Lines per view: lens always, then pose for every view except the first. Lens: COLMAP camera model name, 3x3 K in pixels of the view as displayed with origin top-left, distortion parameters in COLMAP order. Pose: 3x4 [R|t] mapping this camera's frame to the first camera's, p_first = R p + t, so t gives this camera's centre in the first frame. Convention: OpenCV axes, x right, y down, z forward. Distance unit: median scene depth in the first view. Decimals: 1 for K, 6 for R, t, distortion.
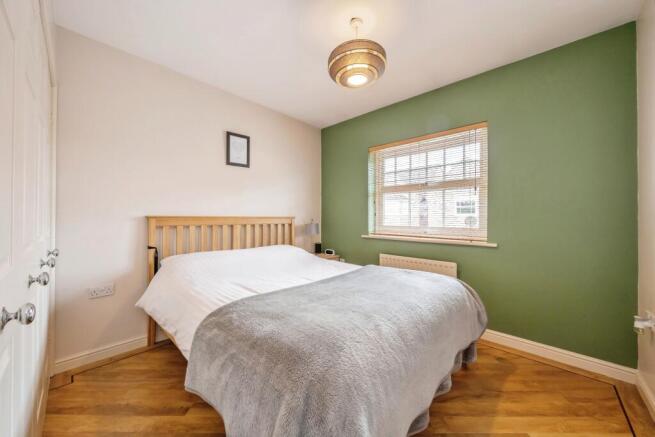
lens RADIAL K [[245.6, 0, 327.5], [0, 245.6, 218.5], [0, 0, 1]] dist [-0.000328, -0.000016]
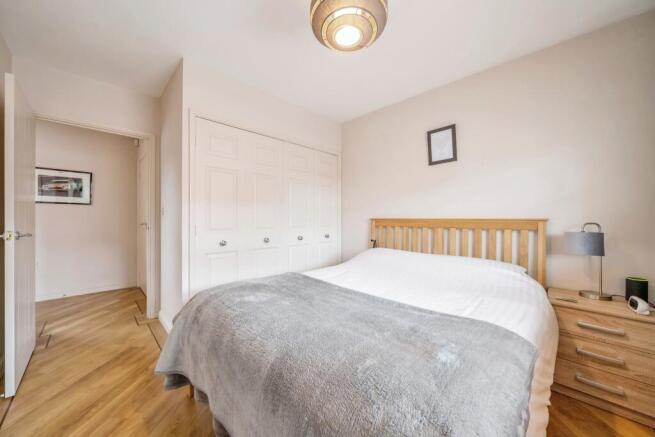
lens RADIAL K [[245.6, 0, 327.5], [0, 245.6, 218.5], [0, 0, 1]] dist [-0.000328, -0.000016]
pose [[-0.041735, -0.001931, -0.999127, 0.579649], [-0.005049, 0.999986, -0.001722, -0.003552], [0.999116, 0.004973, -0.041744, 0.632401]]
